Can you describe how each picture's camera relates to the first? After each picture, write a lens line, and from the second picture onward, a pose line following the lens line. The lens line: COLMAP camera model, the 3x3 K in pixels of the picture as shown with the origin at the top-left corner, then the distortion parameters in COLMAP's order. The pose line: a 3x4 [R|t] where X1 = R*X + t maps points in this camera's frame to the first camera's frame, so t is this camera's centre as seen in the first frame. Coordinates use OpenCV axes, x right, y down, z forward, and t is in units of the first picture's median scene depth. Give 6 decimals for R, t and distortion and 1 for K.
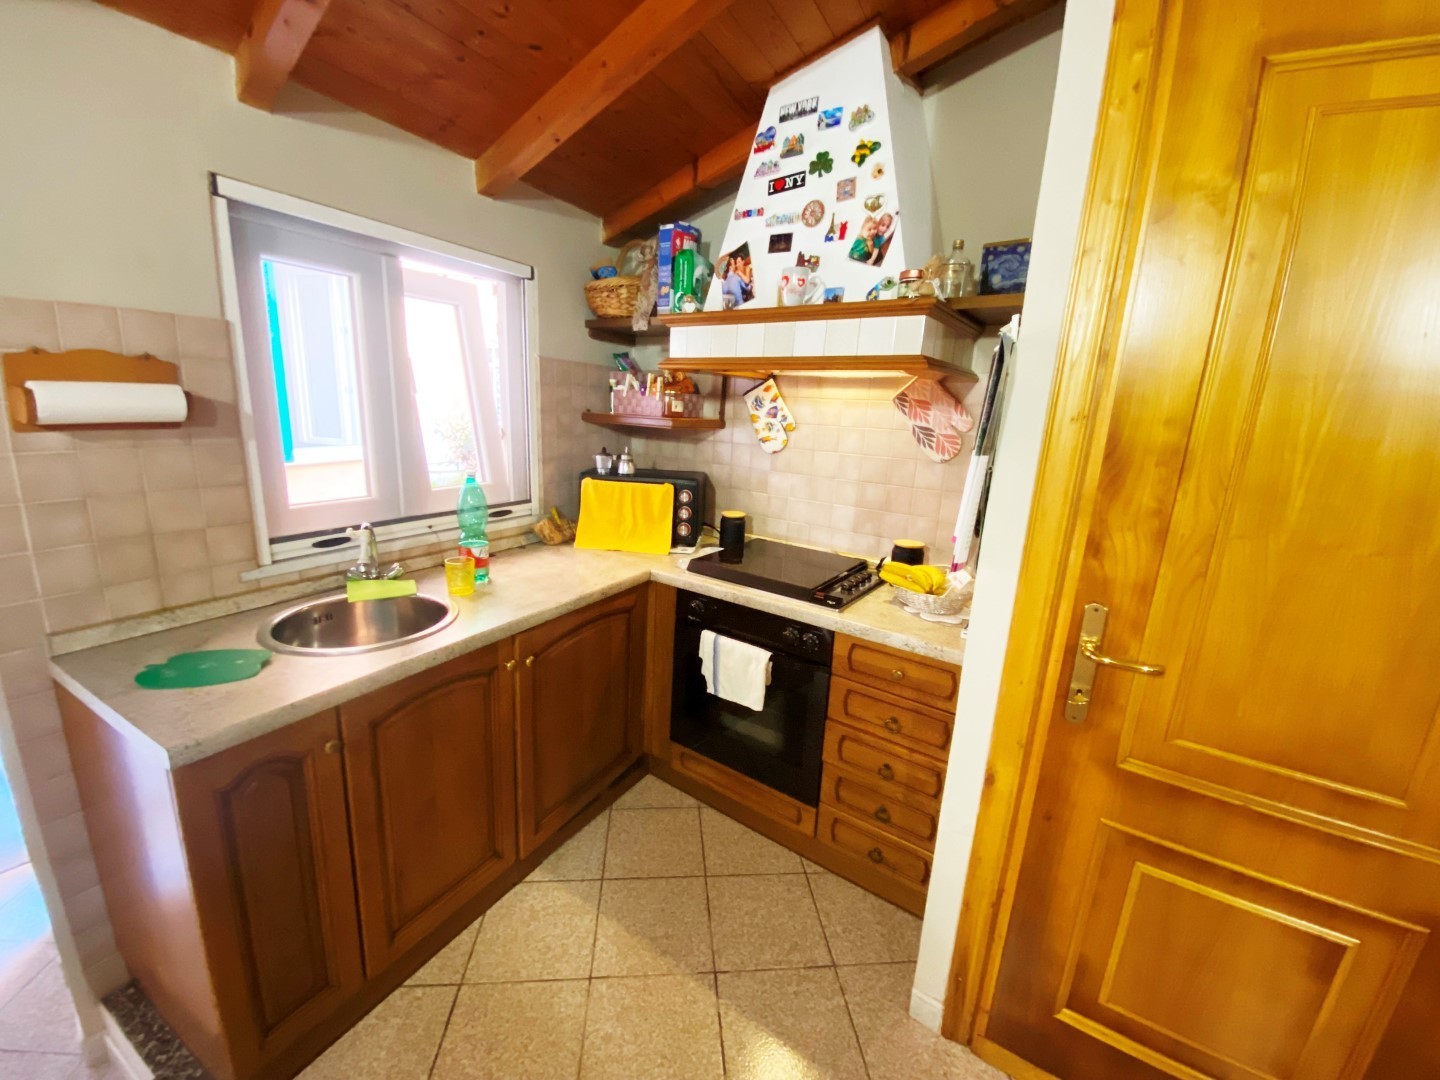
lens RADIAL K [[583.4, 0, 724.5], [0, 583.4, 542.0], [0, 0, 1]] dist [0.012652, -0.024145]
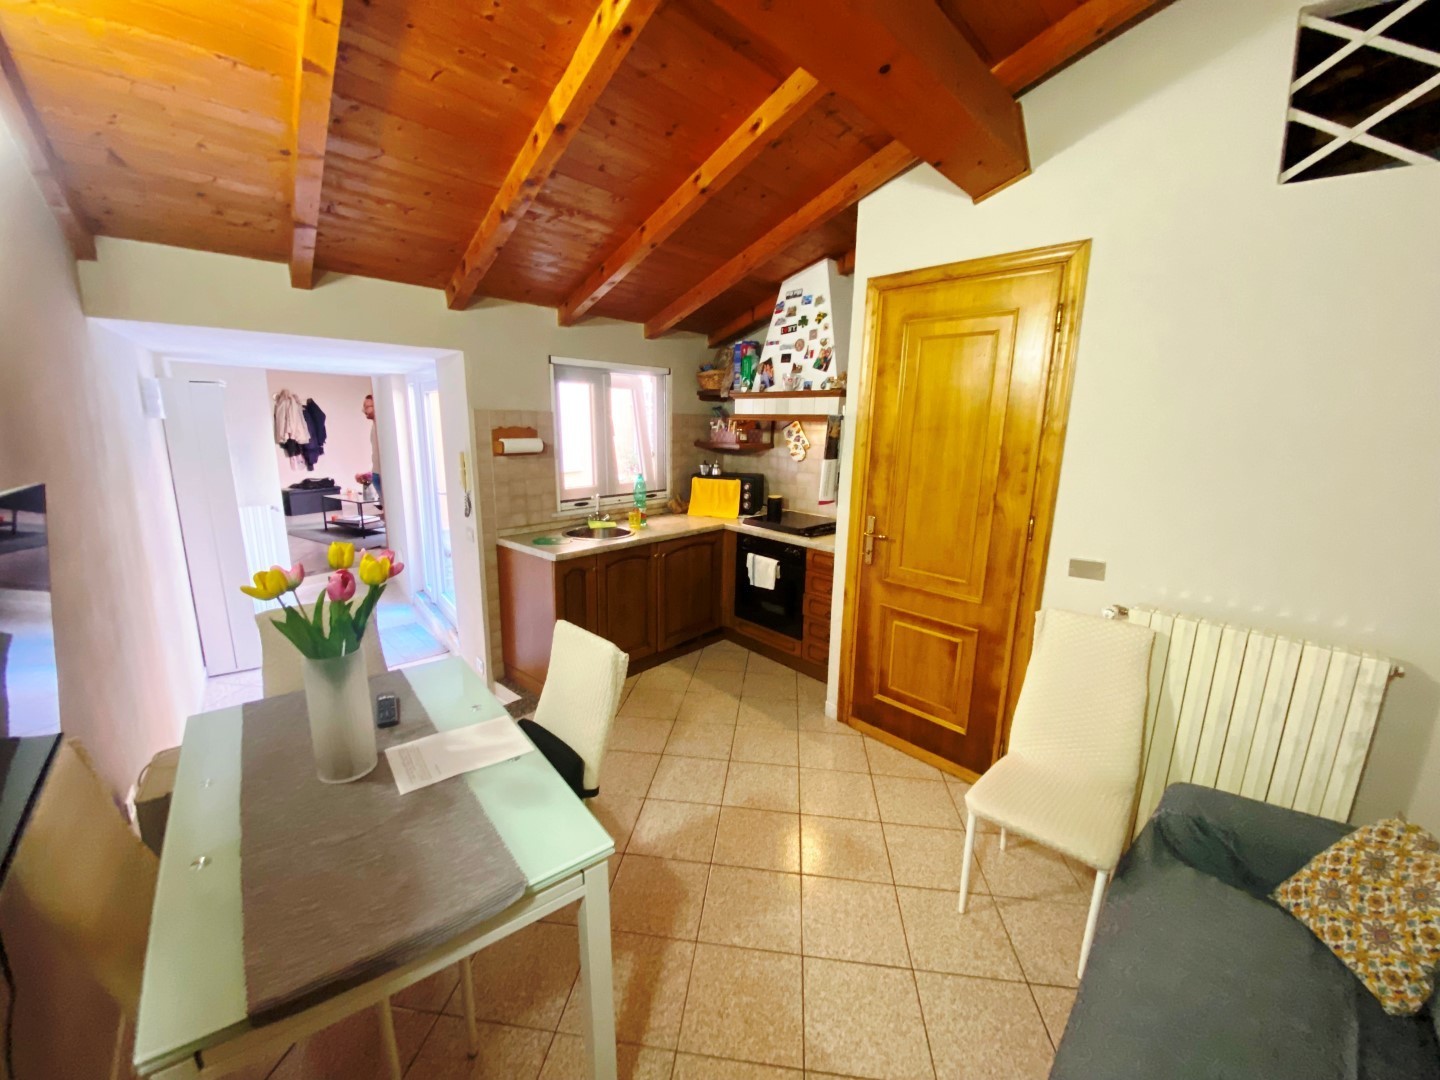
lens RADIAL K [[584.2, 0, 713.7], [0, 584.2, 540.7], [0, 0, 1]] dist [0.015336, -0.019296]
pose [[0.971622, 0.013472, -0.236157, 0.317713], [-0.020179, 0.999458, -0.026005, 0.168831], [0.235678, 0.030033, 0.971367, -0.947734]]
